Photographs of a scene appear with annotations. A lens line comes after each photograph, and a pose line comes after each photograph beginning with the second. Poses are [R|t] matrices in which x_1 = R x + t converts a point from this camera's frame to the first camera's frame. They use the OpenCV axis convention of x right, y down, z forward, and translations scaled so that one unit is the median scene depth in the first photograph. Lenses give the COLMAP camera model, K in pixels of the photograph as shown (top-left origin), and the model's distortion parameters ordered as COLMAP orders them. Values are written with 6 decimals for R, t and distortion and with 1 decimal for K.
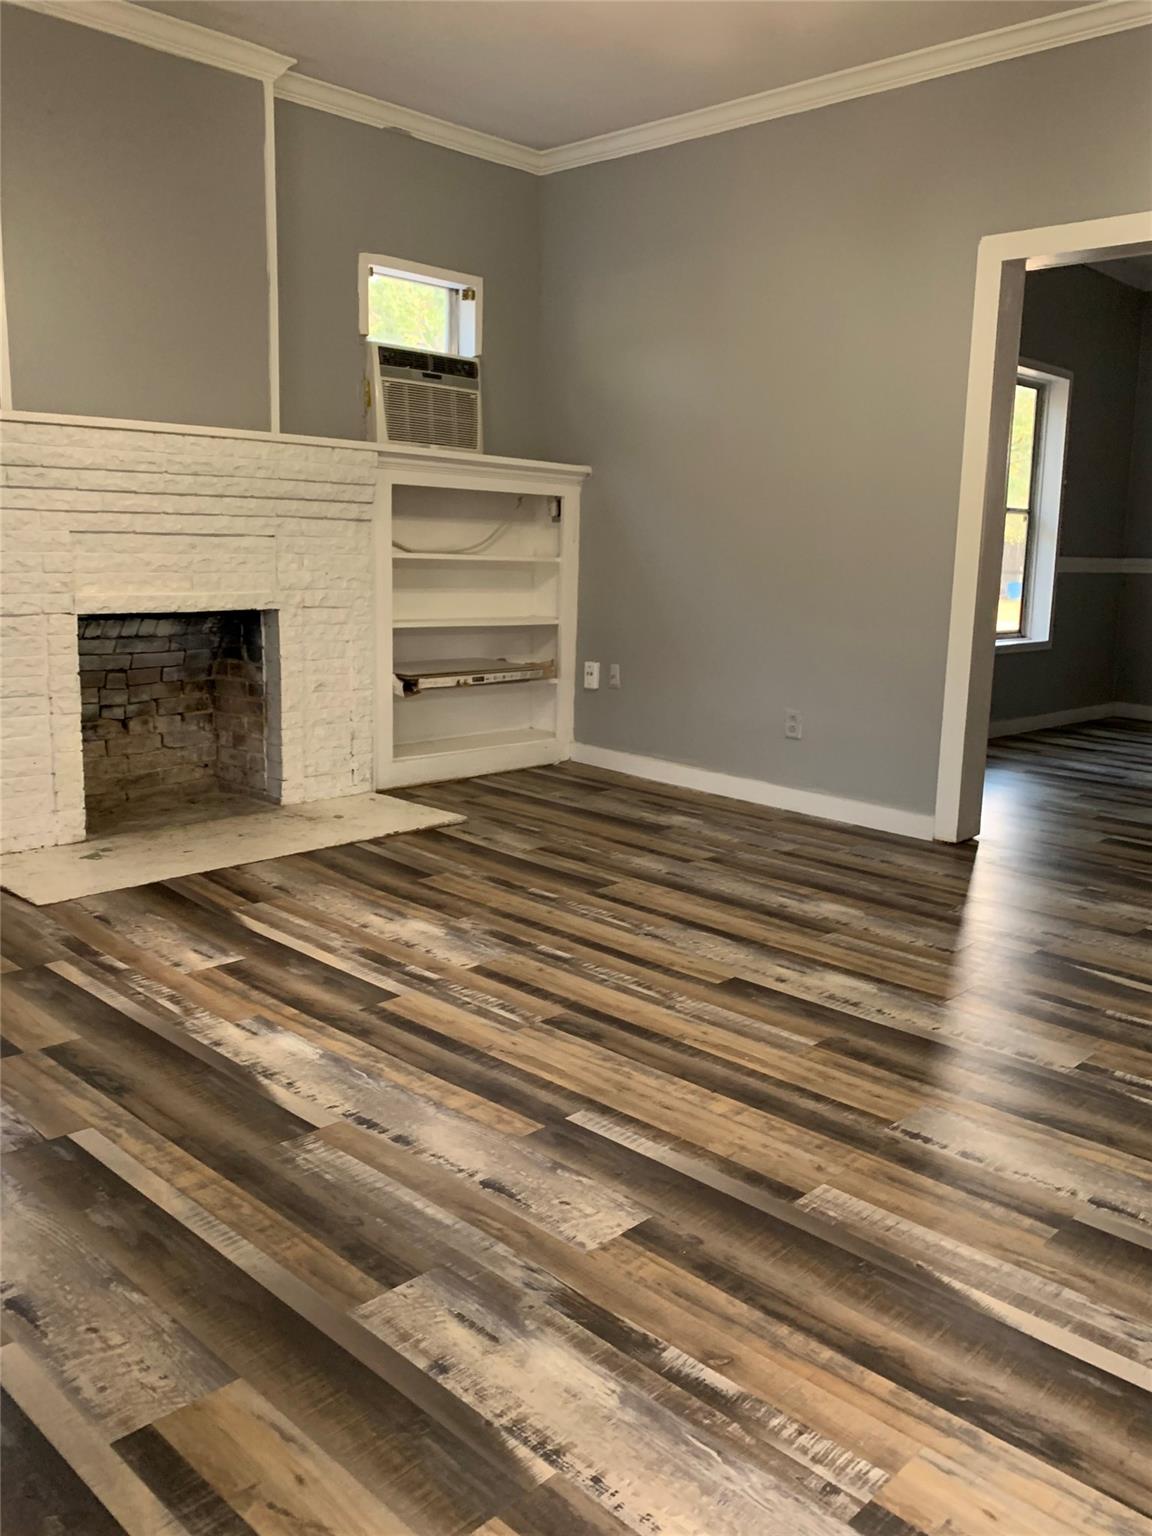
lens RADIAL K [[1236.3, 0, 575.7], [0, 1236.3, 746.1], [0, 0, 1]] dist [0.194193, -0.467594]
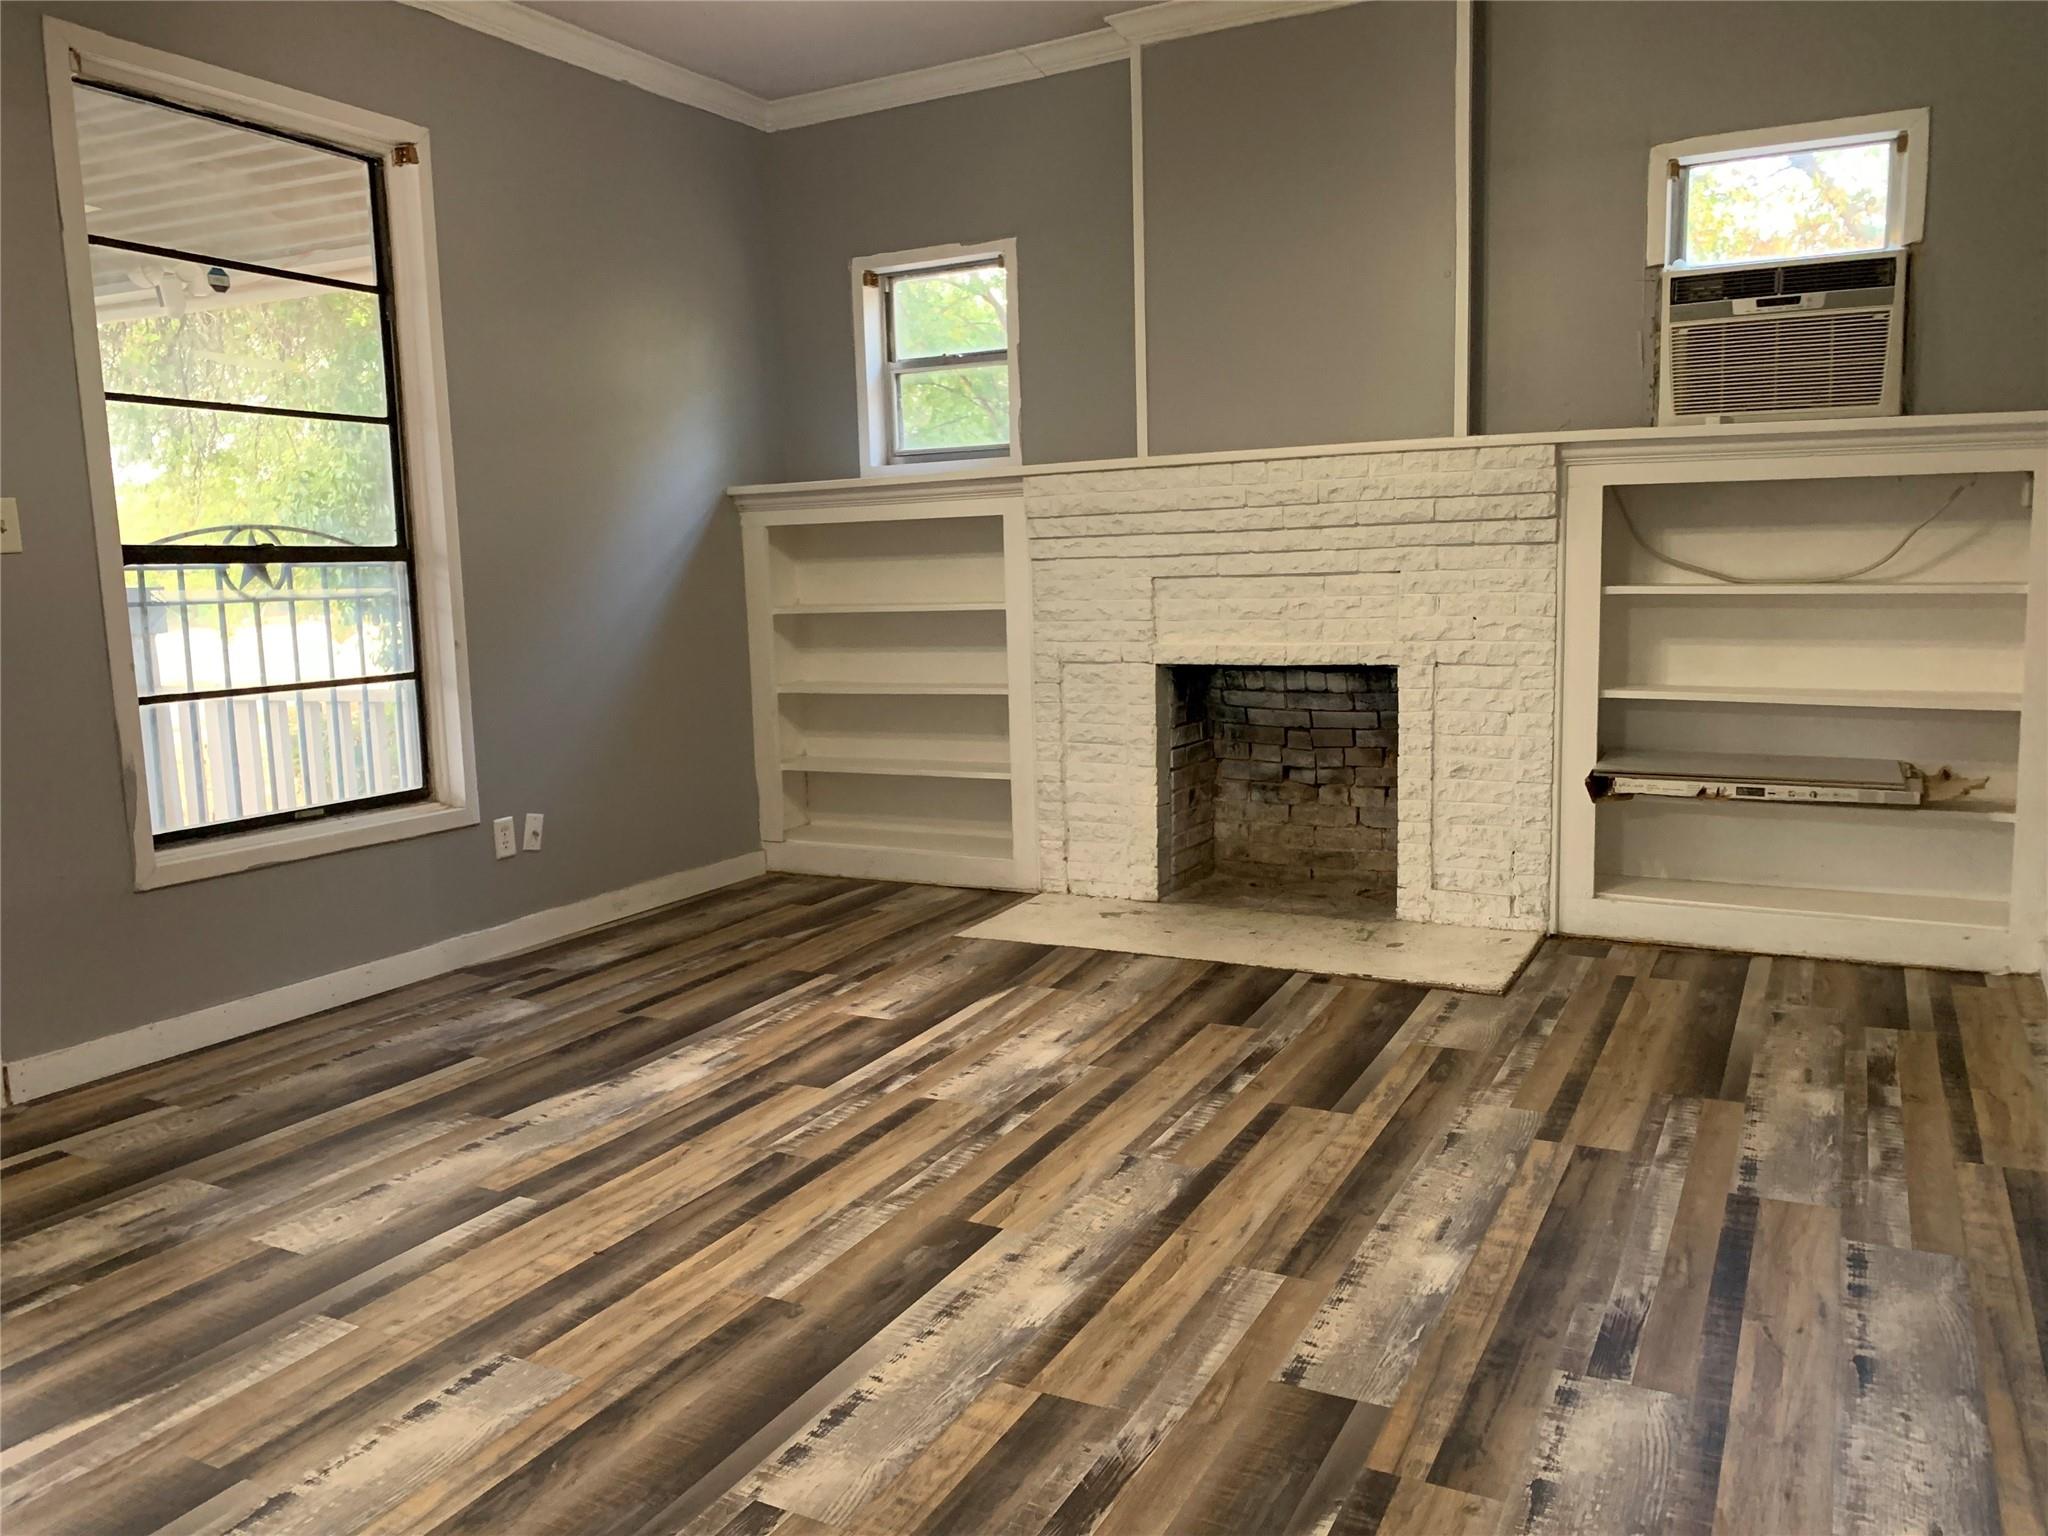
lens RADIAL K [[1570.8, 0, 1024.0], [0, 1570.8, 768.0], [0, 0, 1]] dist [0.078299, -0.128145]
pose [[0.275639, 0.102256, -0.955807, 0.809036], [-0.123834, 0.989818, 0.070182, -0.109342], [0.953251, 0.099017, 0.285495, 0.642981]]
